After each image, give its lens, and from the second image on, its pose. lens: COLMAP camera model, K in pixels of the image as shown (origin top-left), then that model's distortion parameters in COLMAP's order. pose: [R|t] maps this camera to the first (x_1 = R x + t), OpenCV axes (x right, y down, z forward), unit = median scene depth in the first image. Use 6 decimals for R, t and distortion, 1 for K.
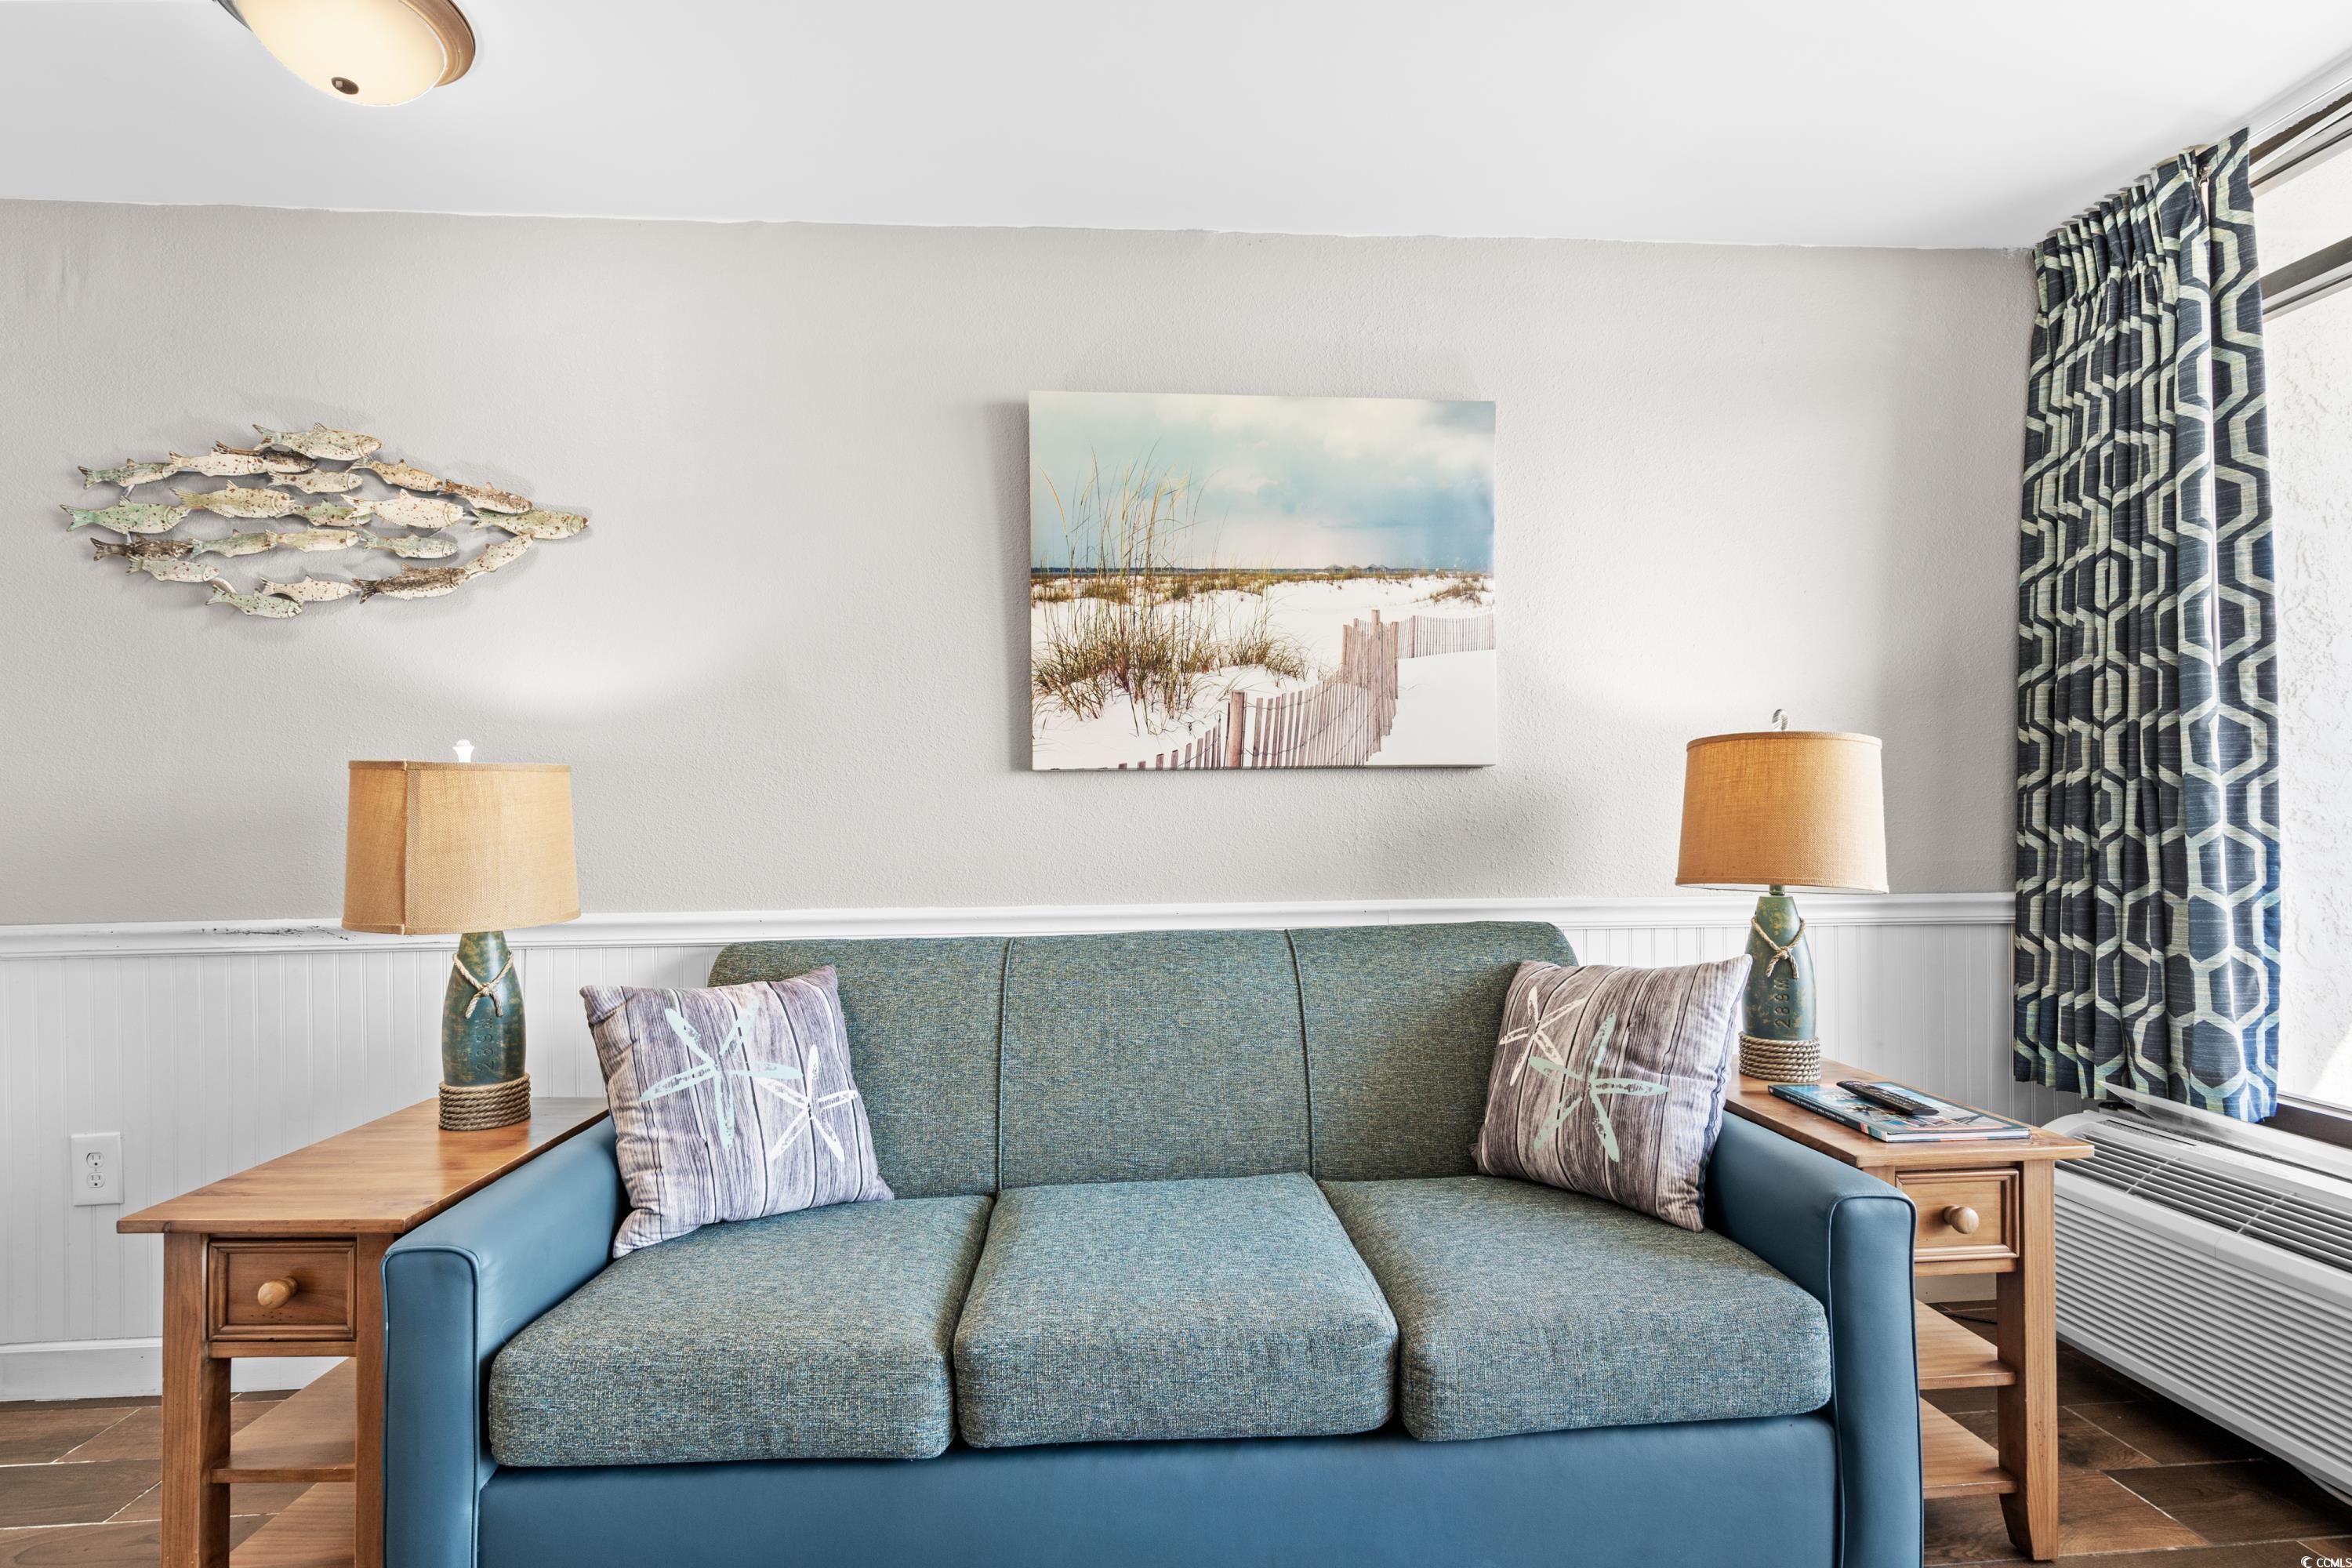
lens RADIAL K [[1084.3, 0, 1168.3], [0, 1084.3, 825.1], [0, 0, 1]] dist [-0.003914, 0.001021]
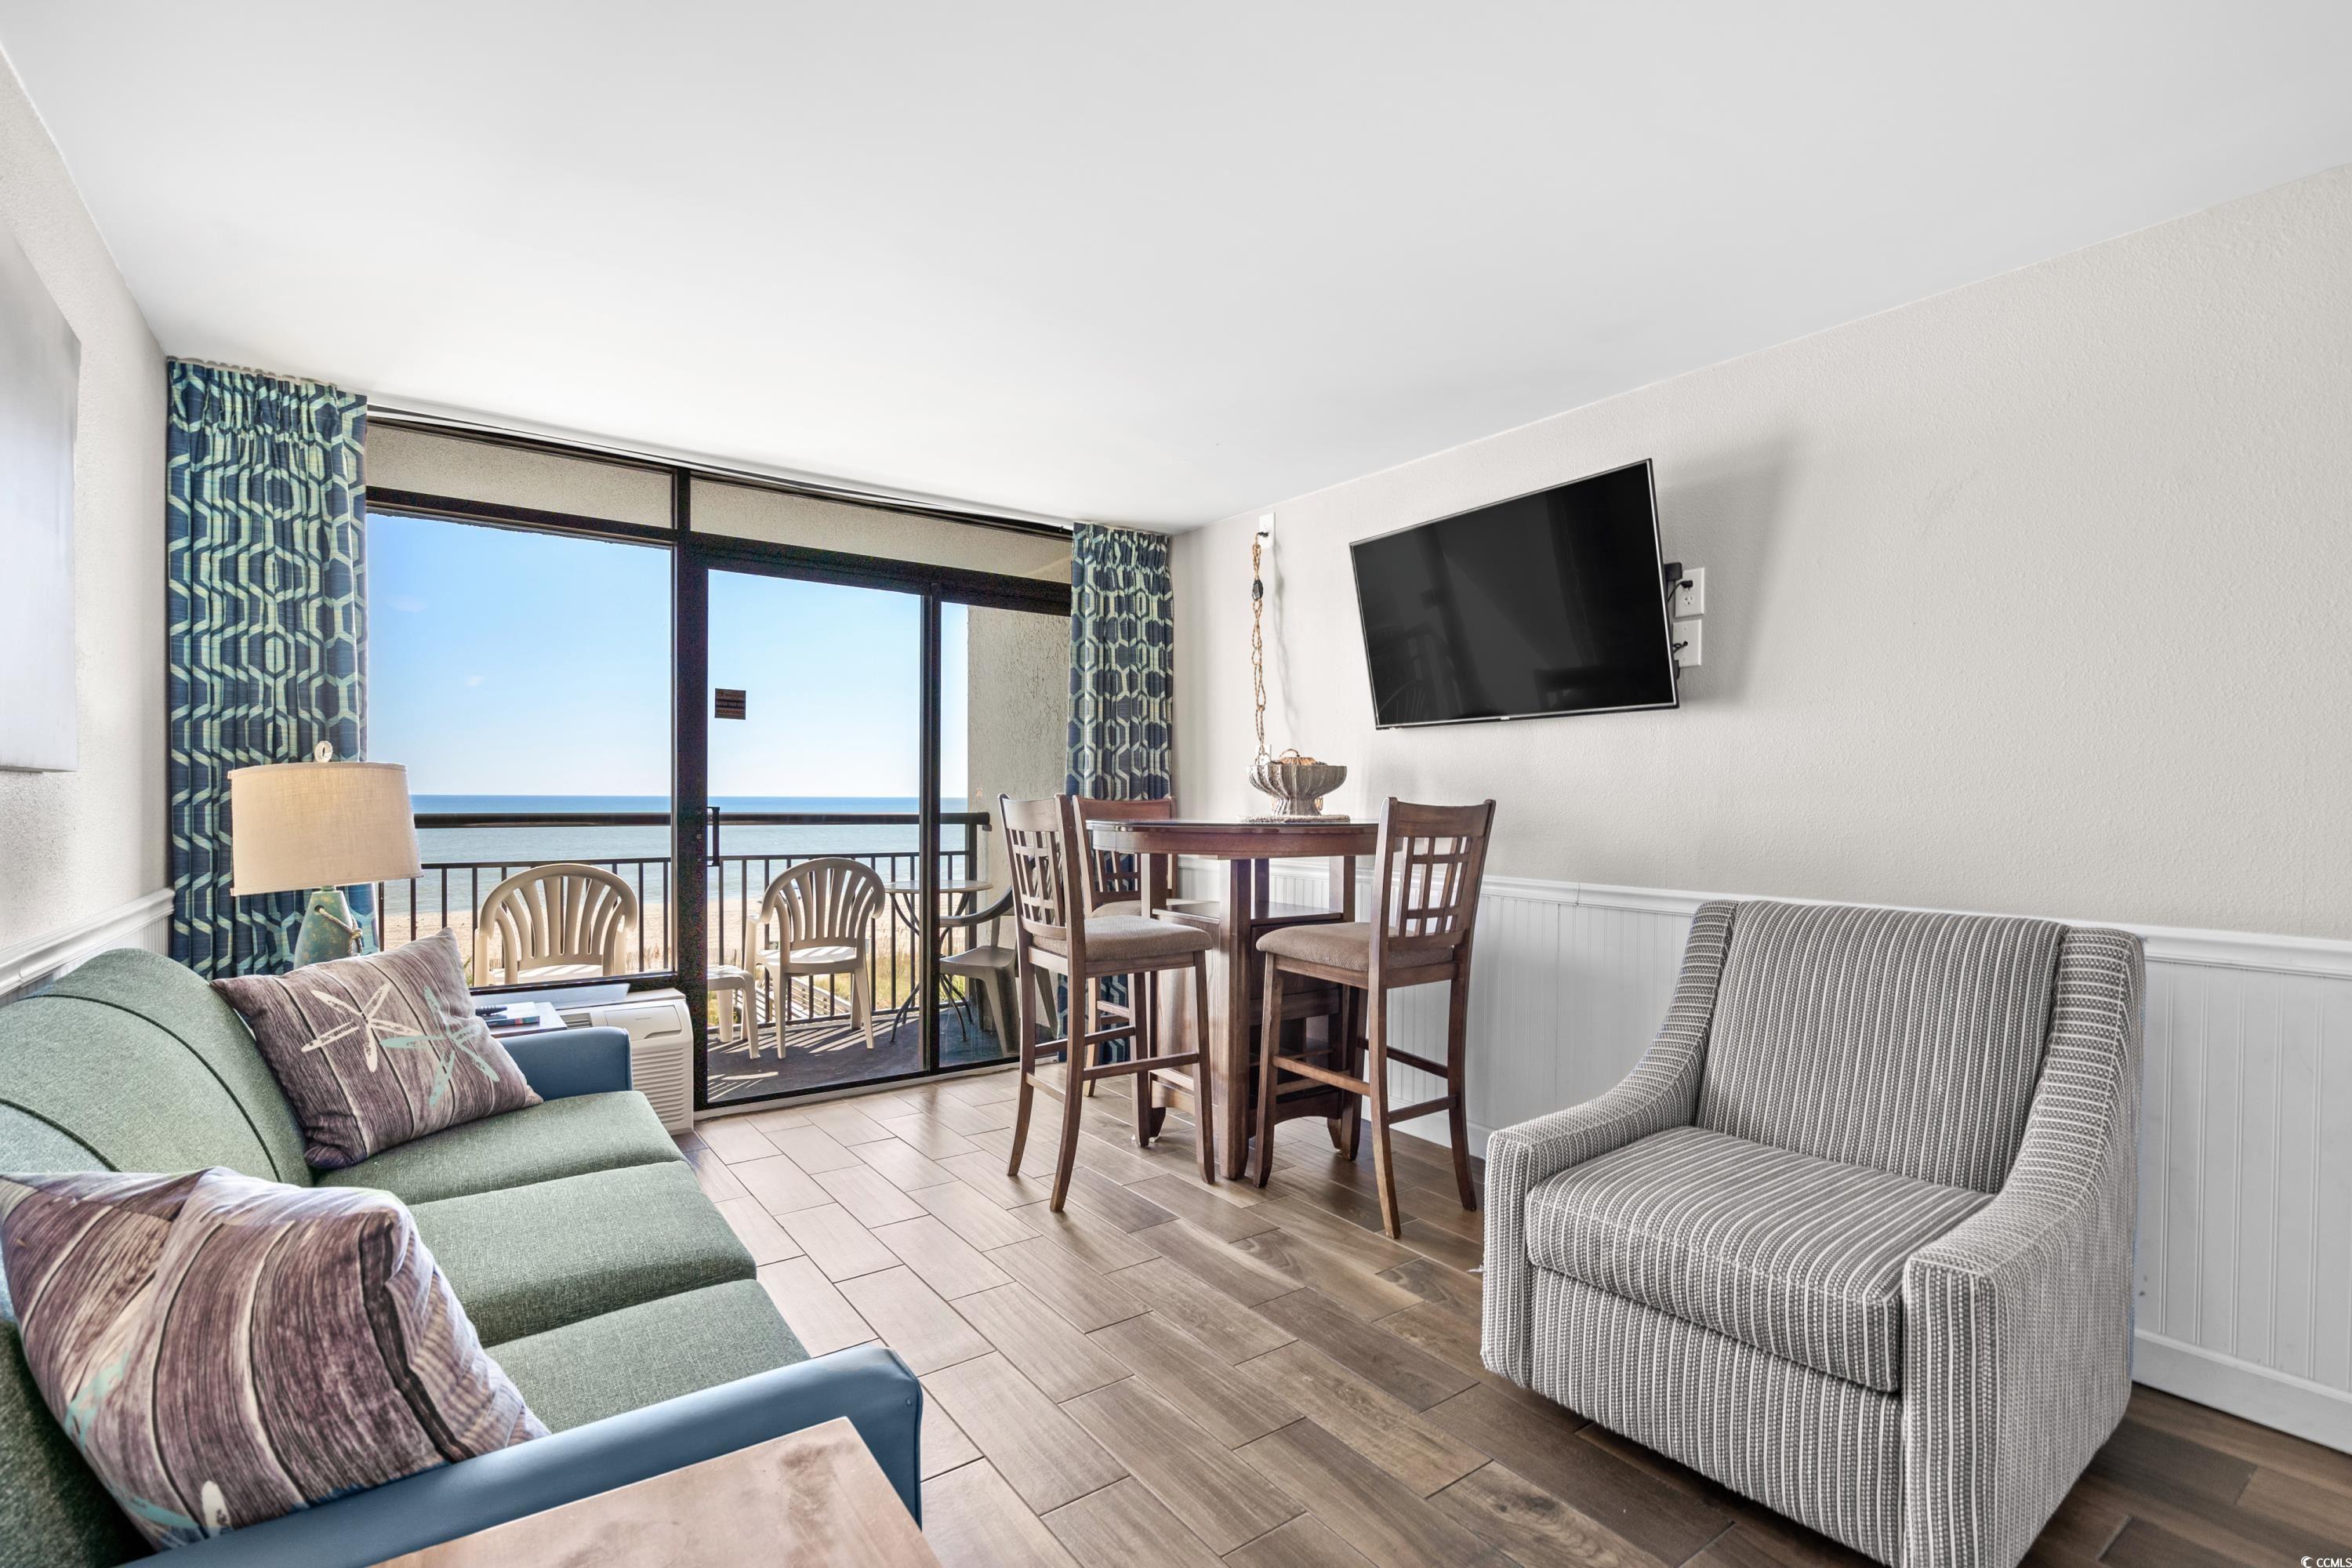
lens RADIAL K [[1073.5, 0, 1162.4], [0, 1073.5, 810.4], [0, 0, 1]] dist [-0.003366, 0.000506]
pose [[-0.521150, -0.001520, 0.853464, -0.880388], [0.006857, 0.999959, 0.005968, -0.025441], [-0.853438, 0.008962, -0.521118, 0.735202]]
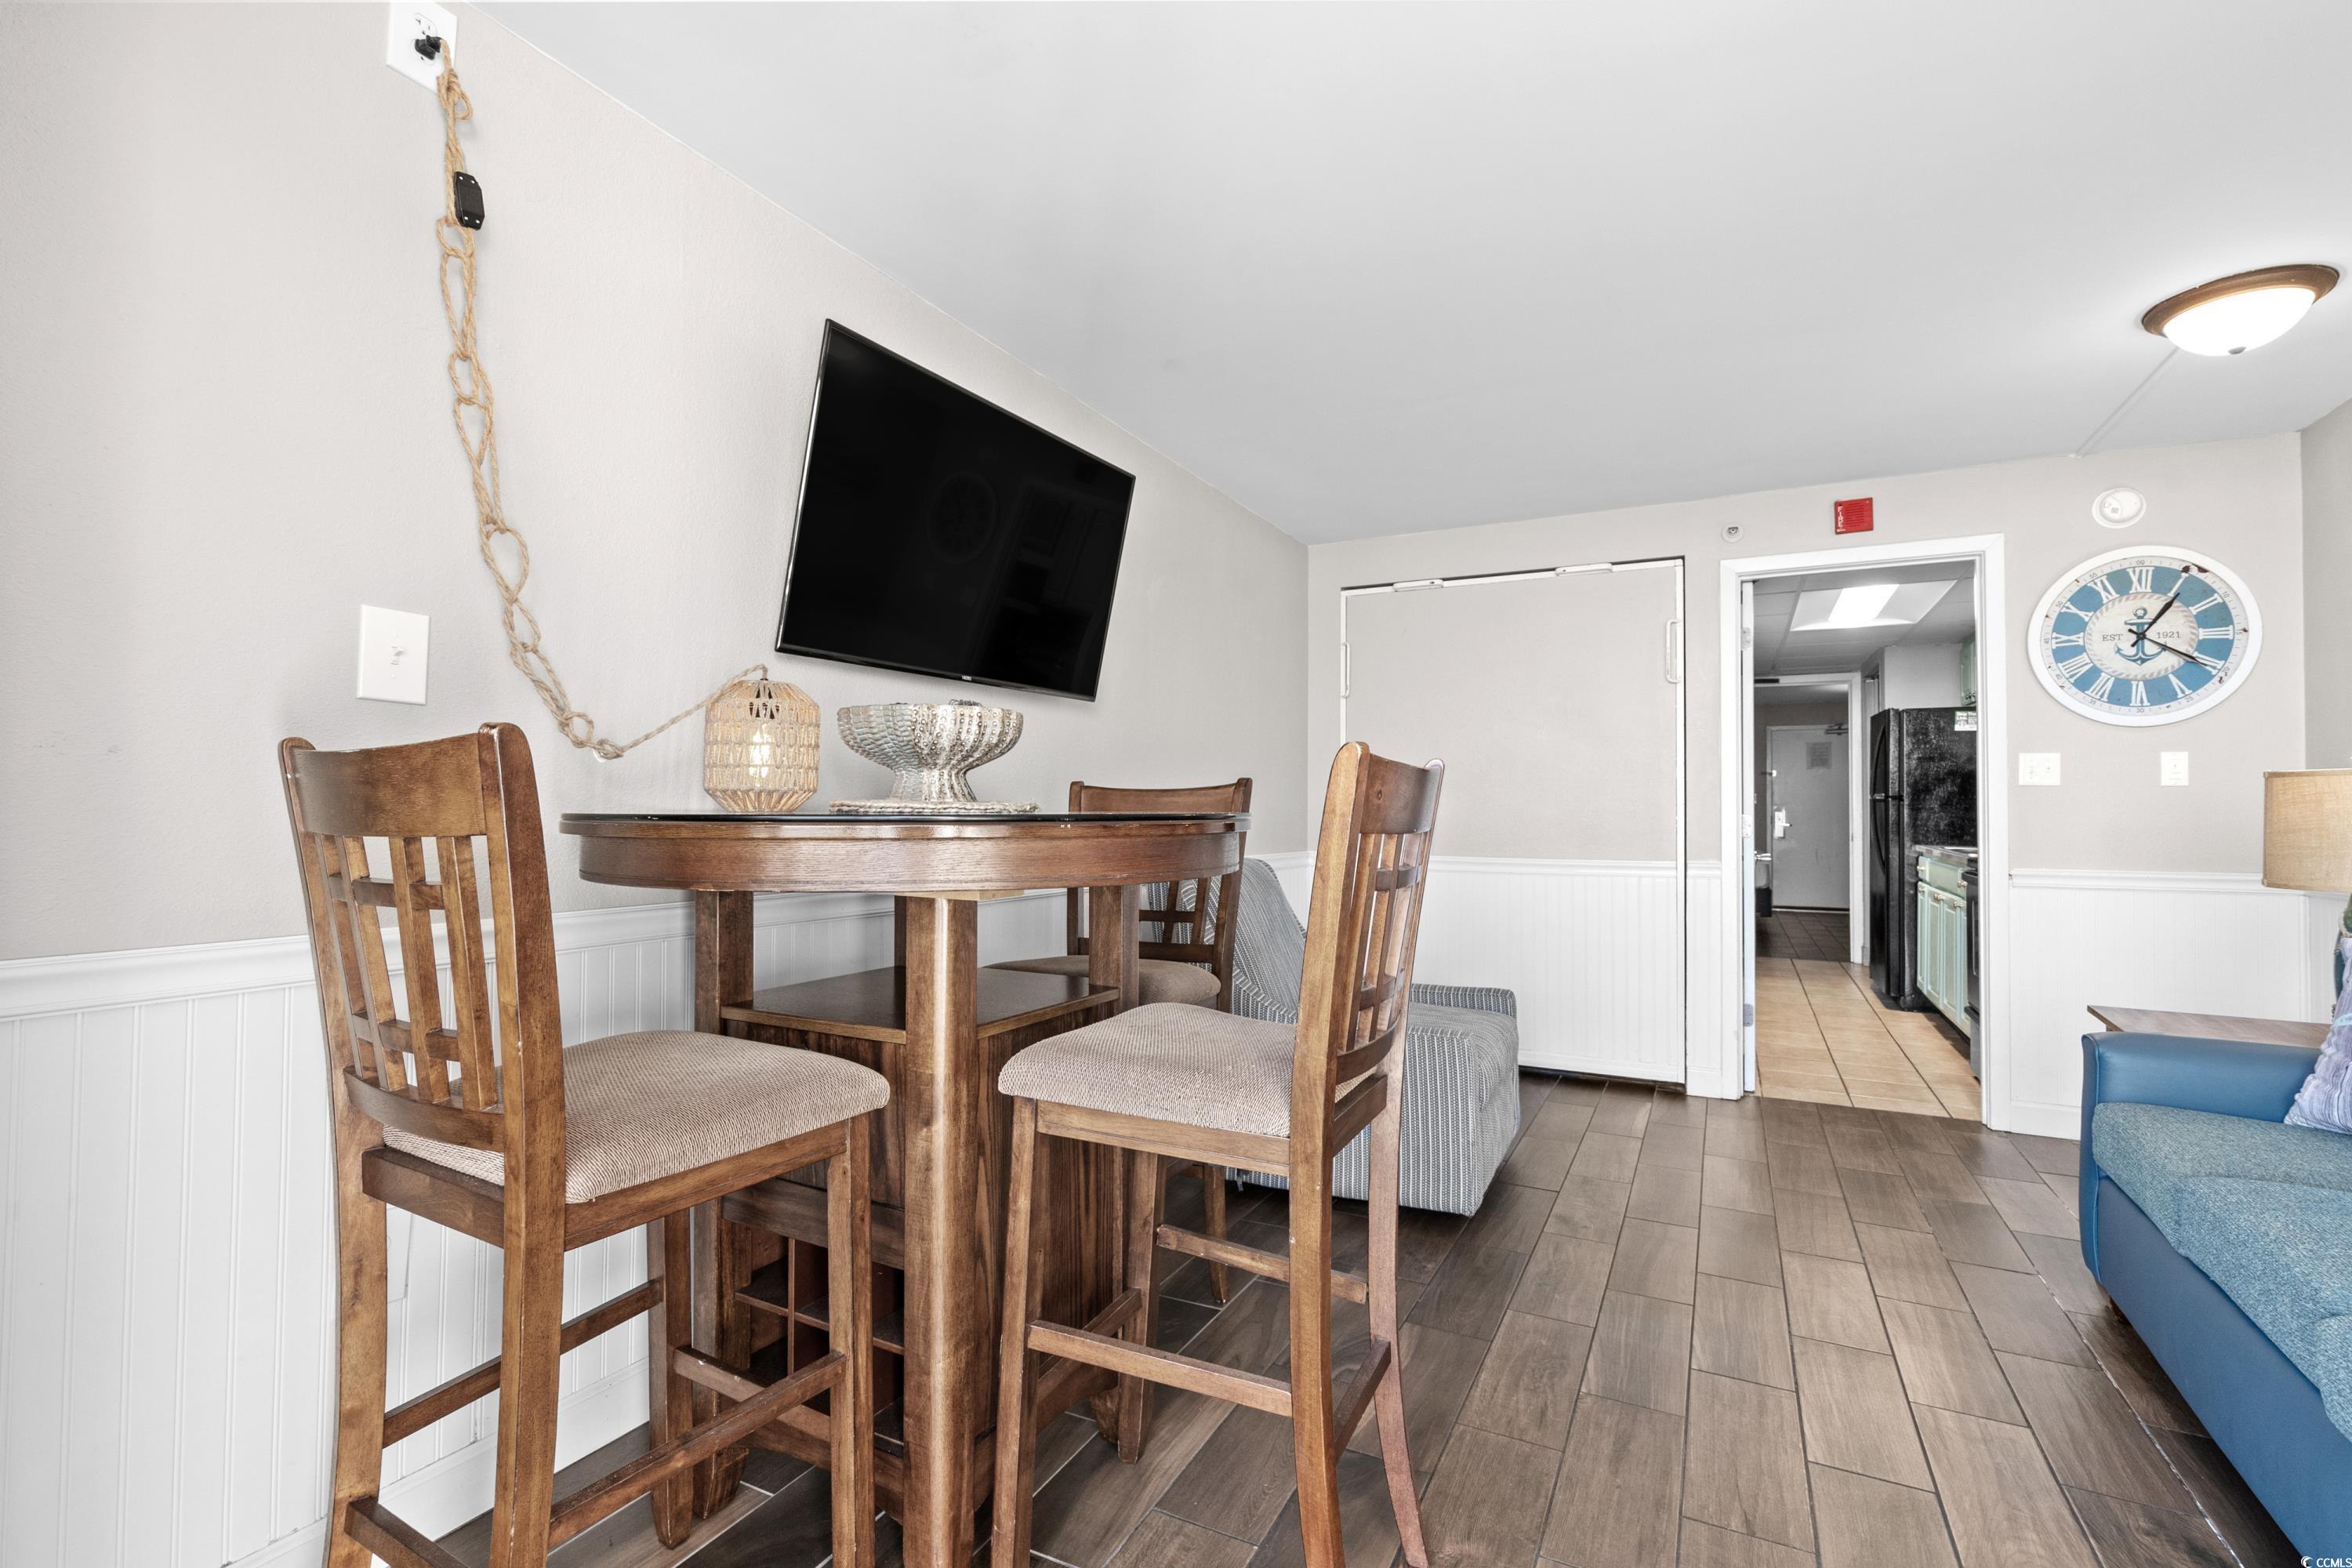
lens RADIAL K [[1065.5, 0, 1171.5], [0, 1065.5, 788.0], [0, 0, 1]] dist [-0.000662, 0.000504]
pose [[-0.525147, -0.009539, -0.850958, 1.021339], [-0.004086, 0.999954, -0.008688, -0.012987], [0.851002, -0.001085, -0.525162, 0.358456]]
